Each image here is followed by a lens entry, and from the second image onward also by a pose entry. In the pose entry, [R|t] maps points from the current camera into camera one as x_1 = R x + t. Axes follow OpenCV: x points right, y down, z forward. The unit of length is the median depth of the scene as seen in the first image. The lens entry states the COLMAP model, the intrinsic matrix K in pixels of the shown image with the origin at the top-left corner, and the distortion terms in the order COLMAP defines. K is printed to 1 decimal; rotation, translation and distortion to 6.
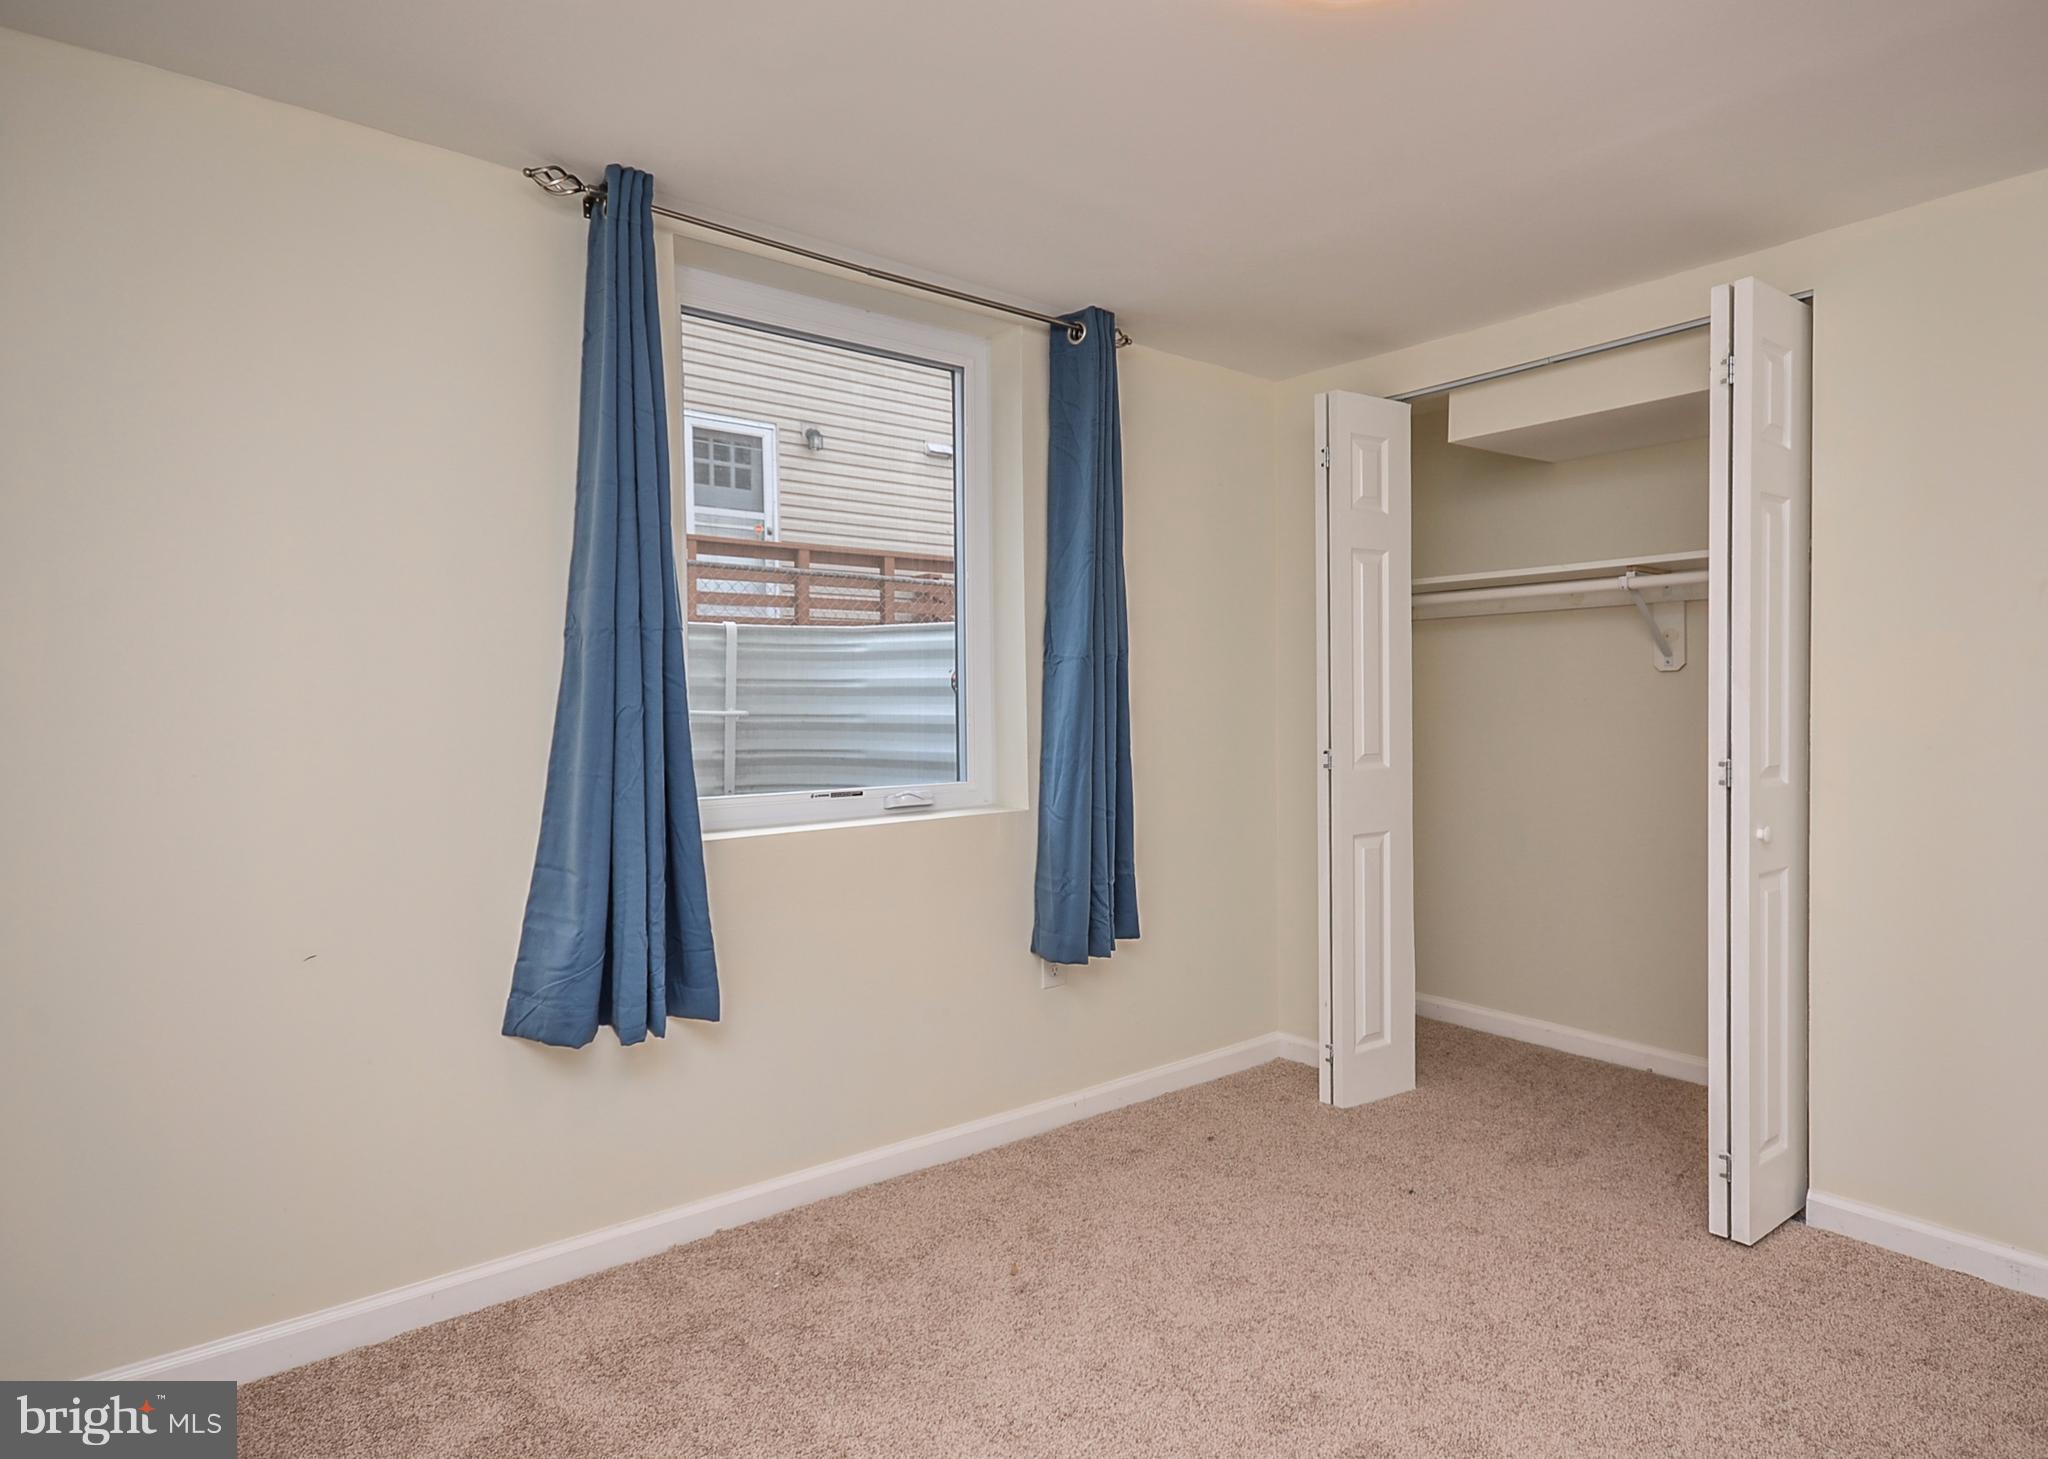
lens RADIAL K [[1158.7, 0, 1025.5], [0, 1158.7, 755.9], [0, 0, 1]] dist [0.001555, 0.000298]
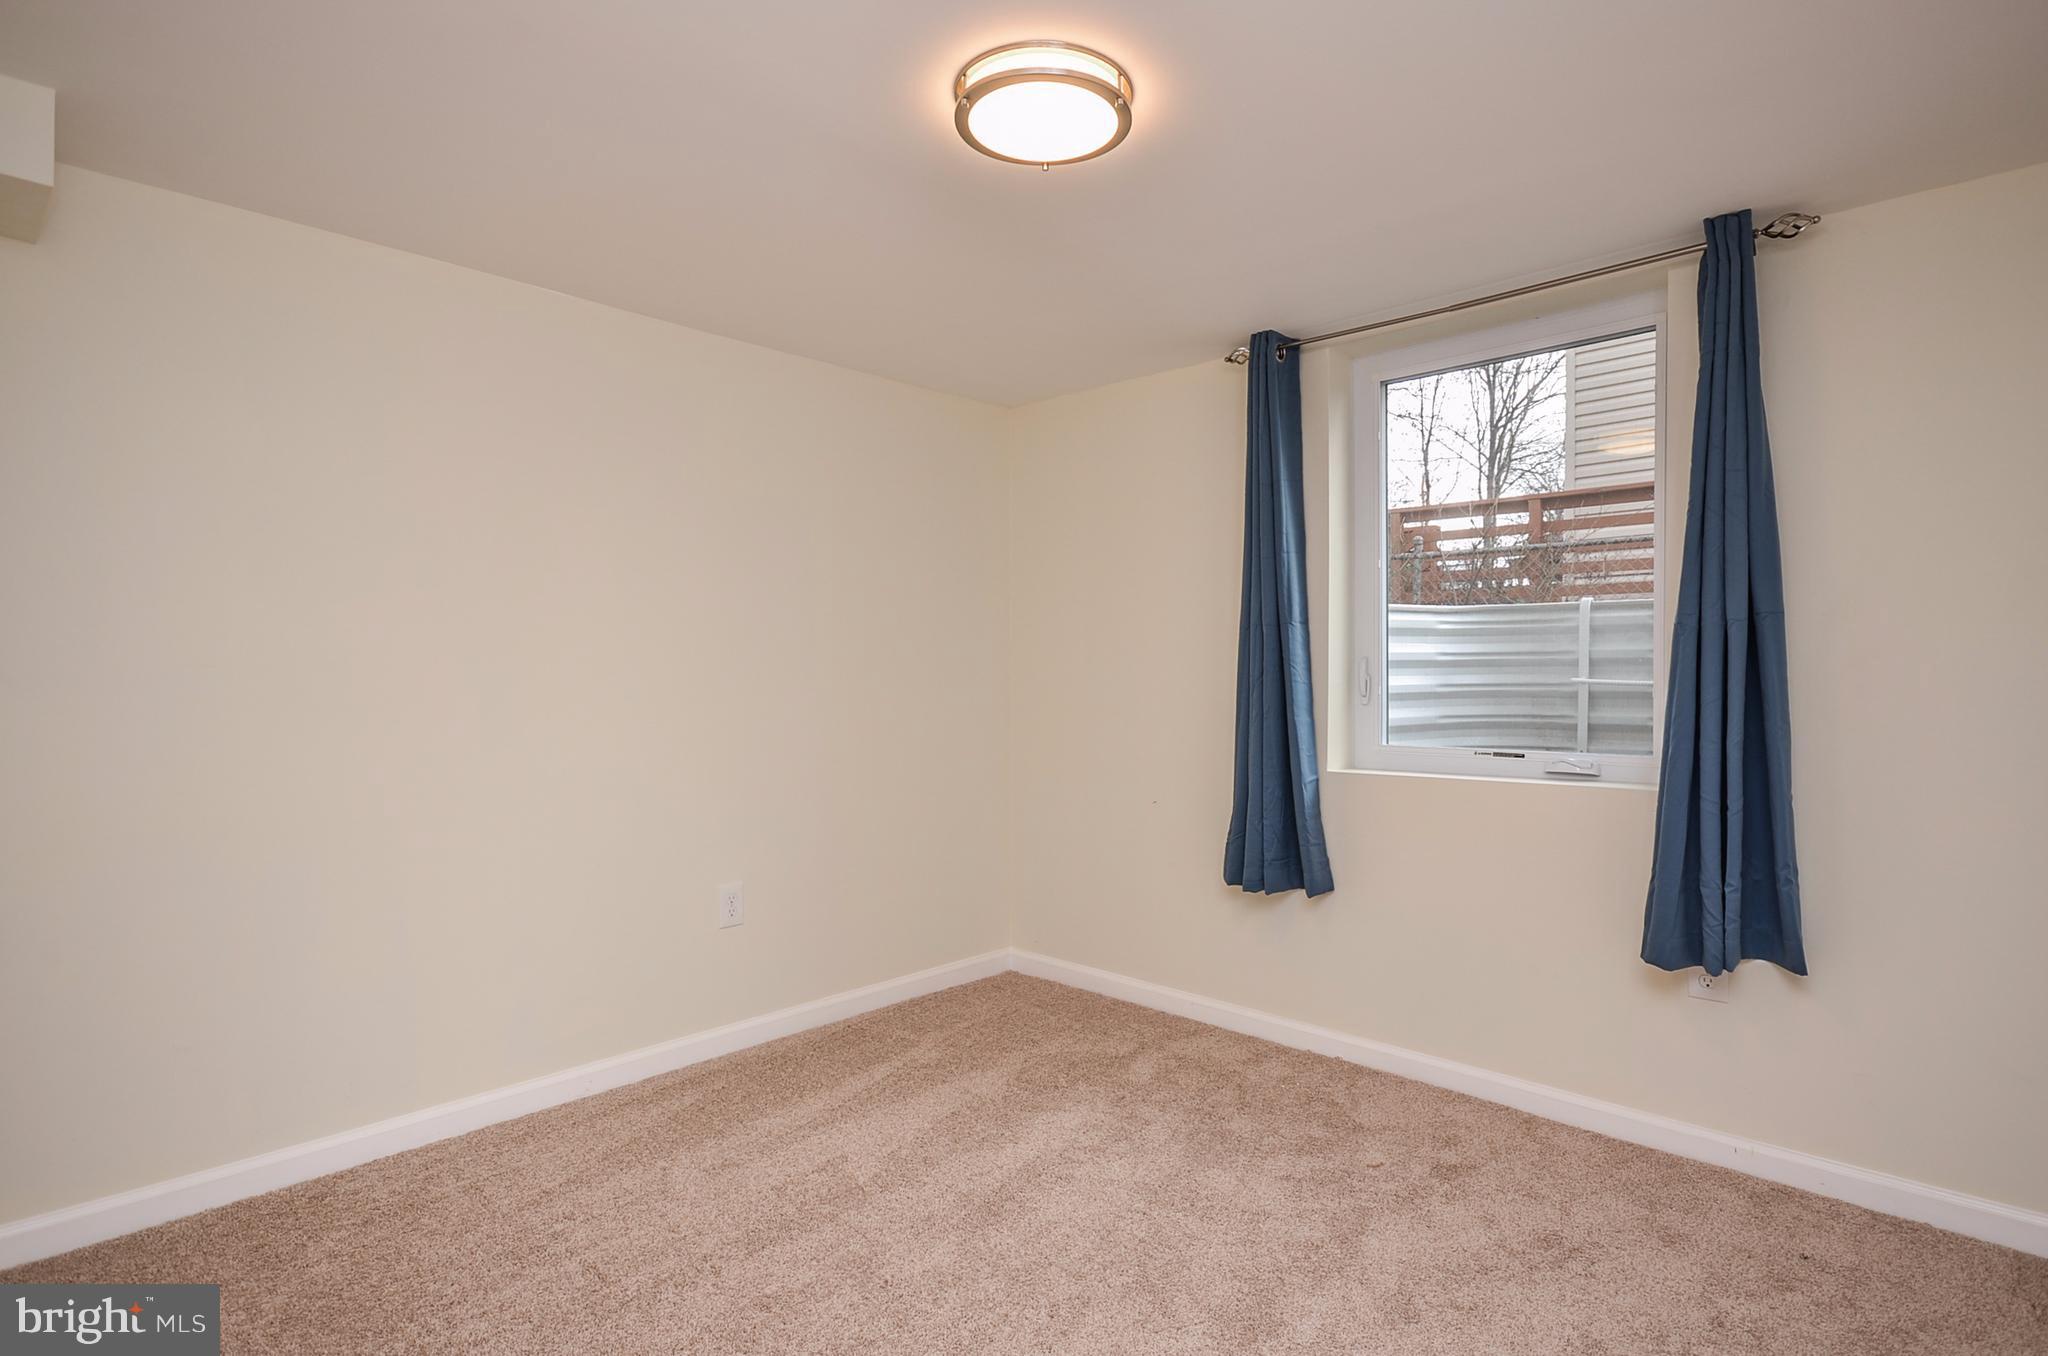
lens RADIAL K [[1026.0, 0, 1057.9], [0, 1026.0, 681.1], [0, 0, 1]] dist [0.002648, -0.001031]
pose [[0.138240, 0.019775, -0.990201, 0.770623], [-0.047786, 0.998769, 0.013275, -0.030469], [0.989245, 0.045483, 0.139014, 0.423204]]
